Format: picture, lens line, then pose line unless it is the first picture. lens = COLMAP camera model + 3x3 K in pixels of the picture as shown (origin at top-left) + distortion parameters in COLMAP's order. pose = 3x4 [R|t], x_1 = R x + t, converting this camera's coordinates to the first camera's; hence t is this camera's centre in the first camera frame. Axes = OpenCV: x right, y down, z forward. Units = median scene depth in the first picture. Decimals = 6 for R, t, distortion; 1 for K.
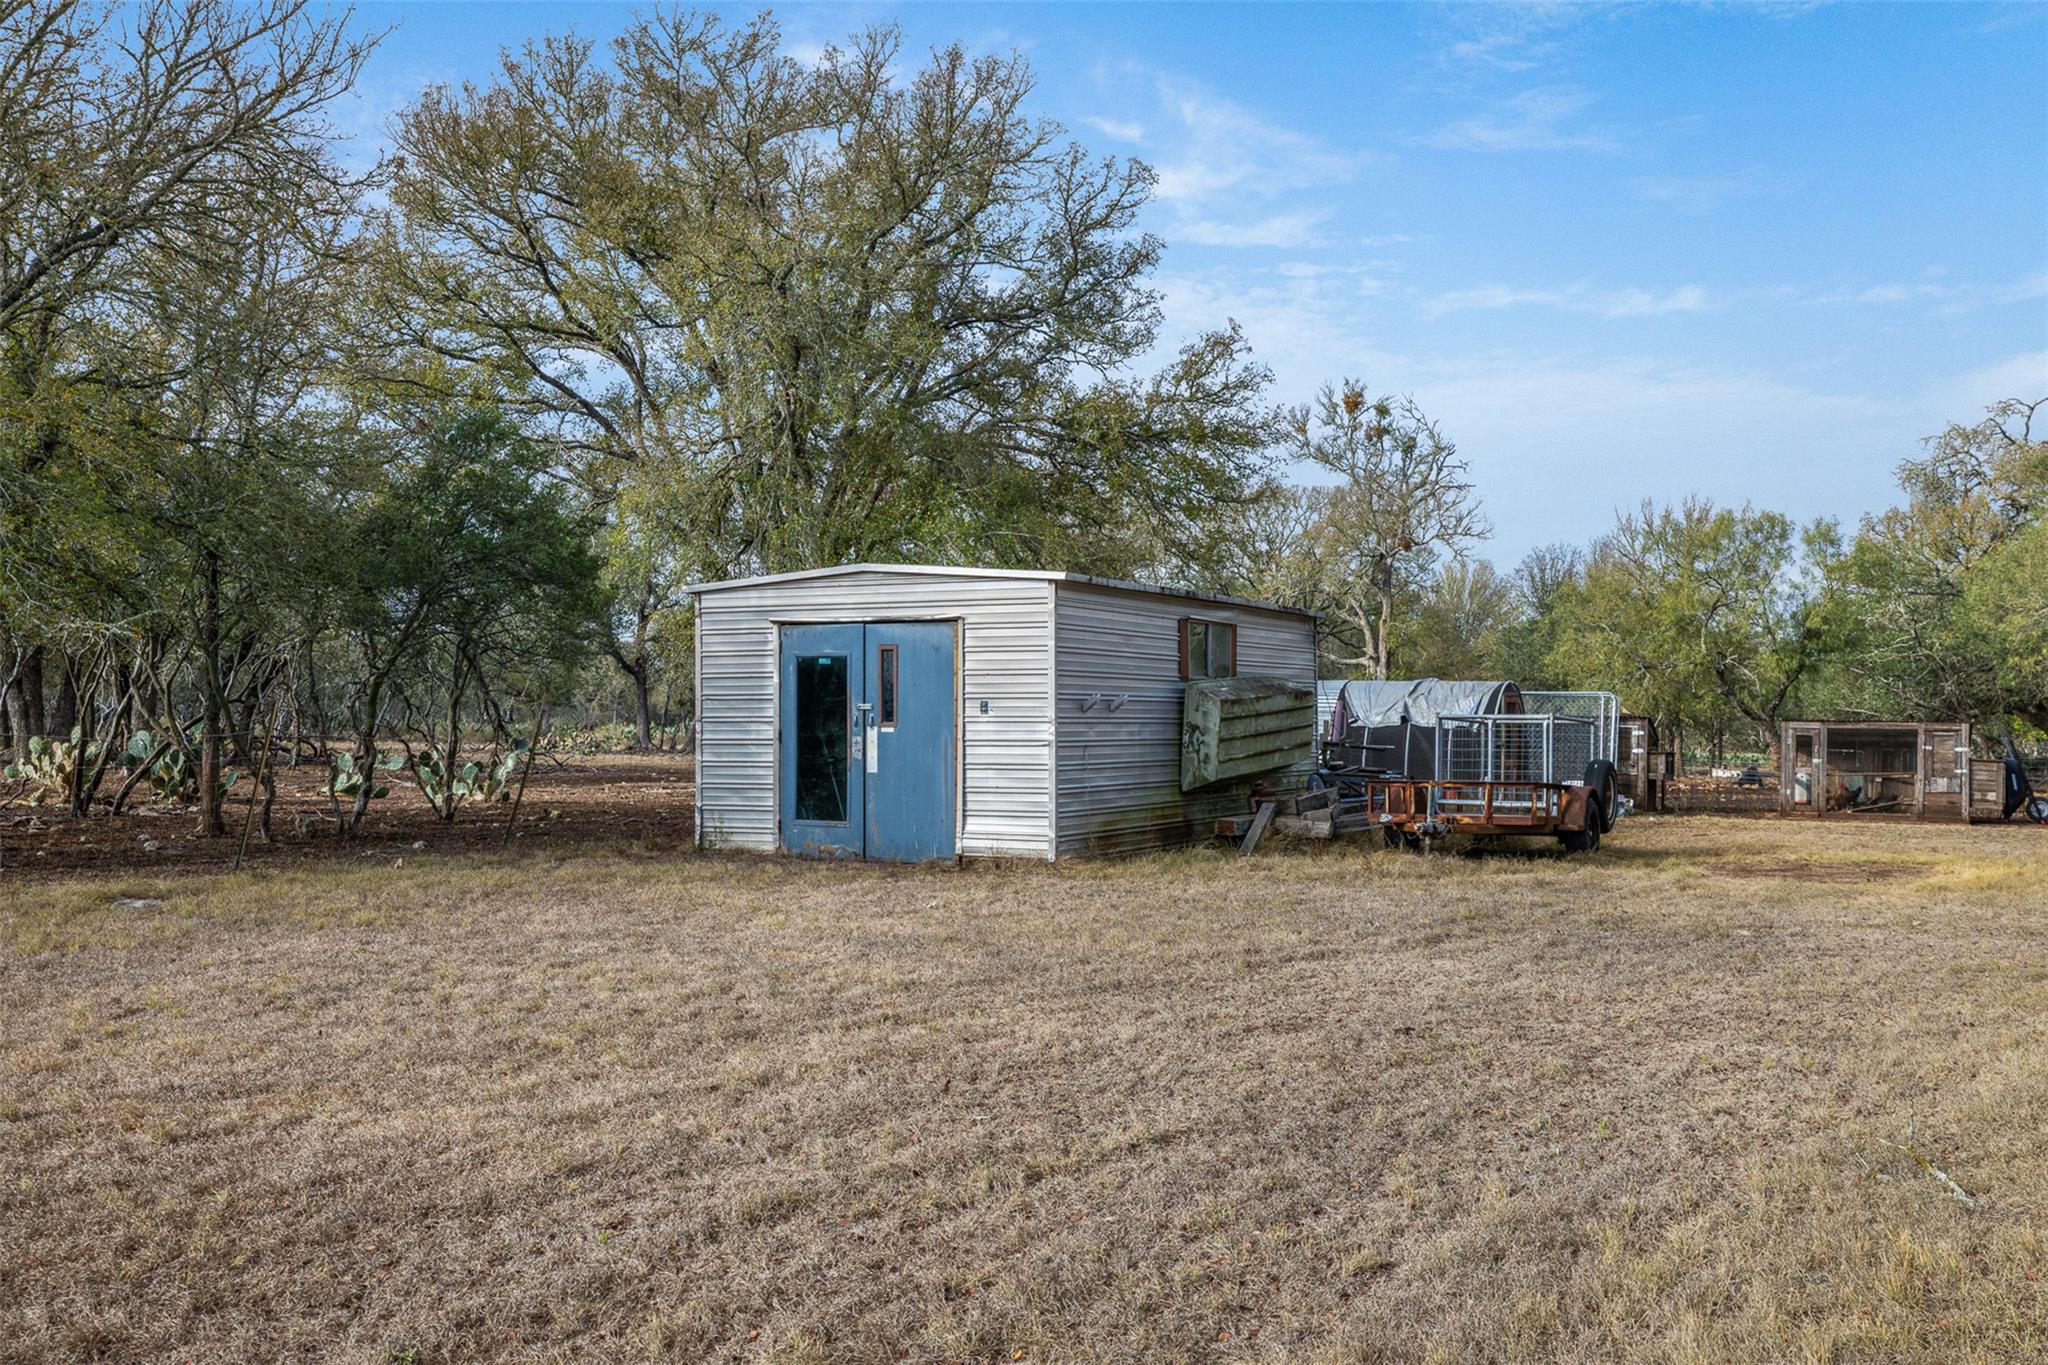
lens RADIAL K [[2073.6, 0, 1024.5], [0, 2073.6, 681.5], [0, 0, 1]] dist [-0.013973, 0.000000]
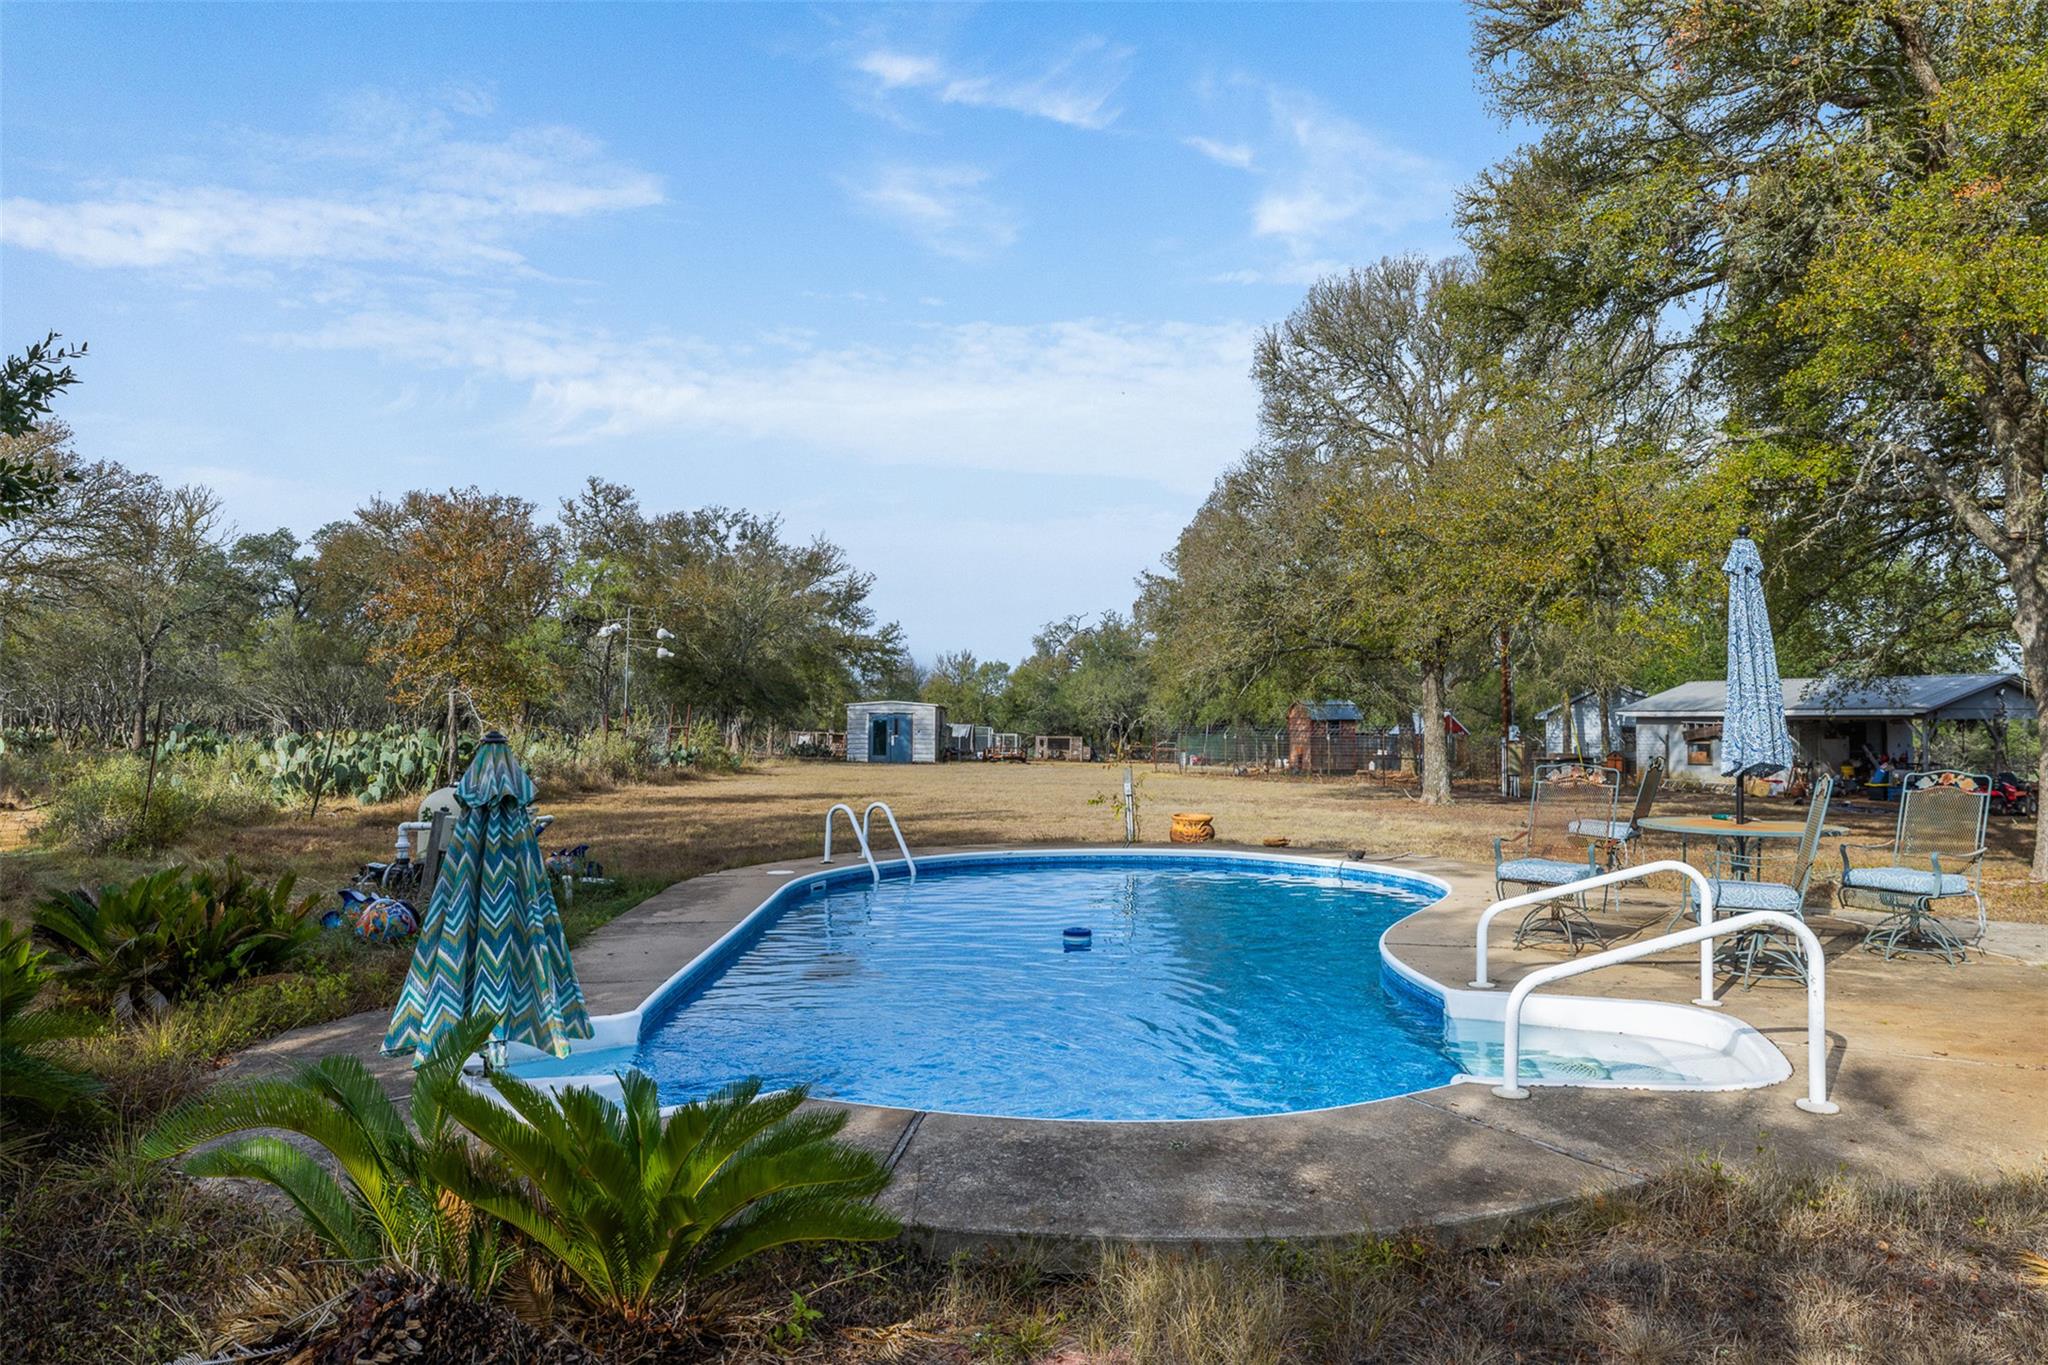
lens RADIAL K [[1360.0, 0, 1023.9], [0, 1360.0, 687.9], [0, 0, 1]] dist [-0.000247, -0.000003]
pose [[0.903699, 0.024859, 0.427447, -0.704546], [-0.018545, 0.999649, -0.018929, -0.020164], [-0.427767, 0.009179, 0.903842, -1.202271]]
